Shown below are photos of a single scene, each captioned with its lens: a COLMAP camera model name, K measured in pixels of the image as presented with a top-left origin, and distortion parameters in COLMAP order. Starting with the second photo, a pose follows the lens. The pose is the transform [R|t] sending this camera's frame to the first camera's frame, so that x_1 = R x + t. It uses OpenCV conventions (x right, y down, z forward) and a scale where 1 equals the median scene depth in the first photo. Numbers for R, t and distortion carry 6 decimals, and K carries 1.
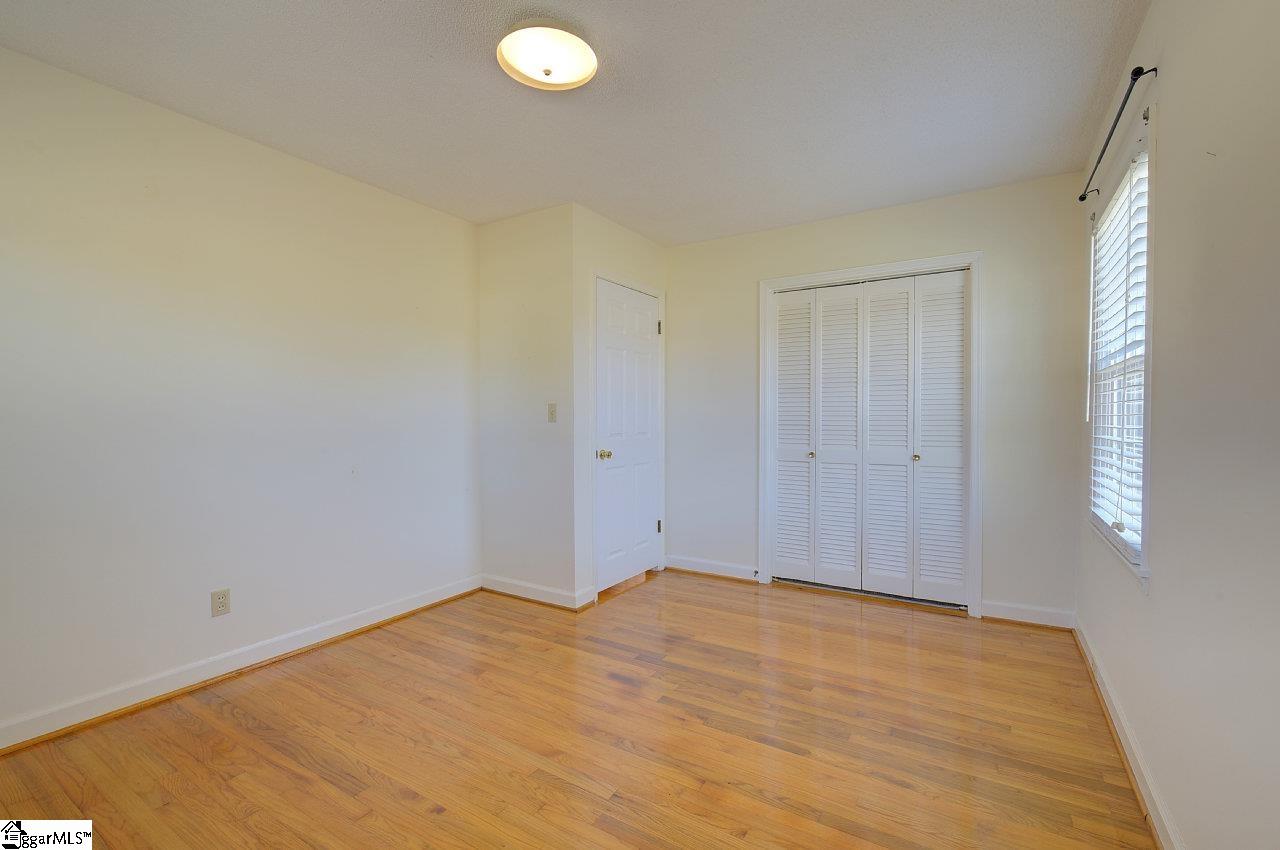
lens RADIAL K [[545.9, 0, 646.7], [0, 545.9, 426.3], [0, 0, 1]] dist [0.000249, 0.000183]
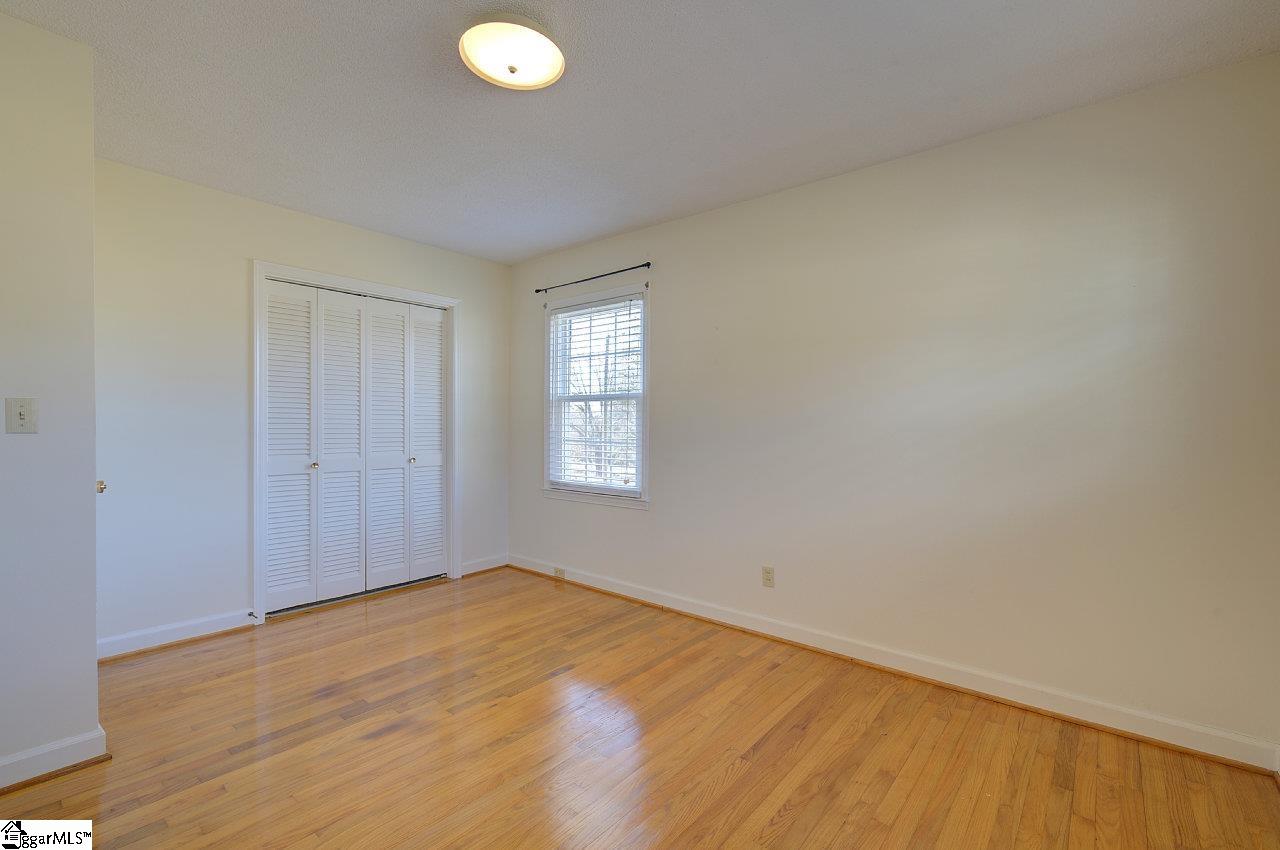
lens RADIAL K [[545.9, 0, 646.7], [0, 545.9, 426.3], [0, 0, 1]] dist [0.000249, 0.000183]
pose [[0.156032, 0.002036, 0.987750, -0.600748], [0.010027, 0.999943, -0.003645, -0.005857], [-0.987701, 0.010472, 0.156003, 0.330814]]
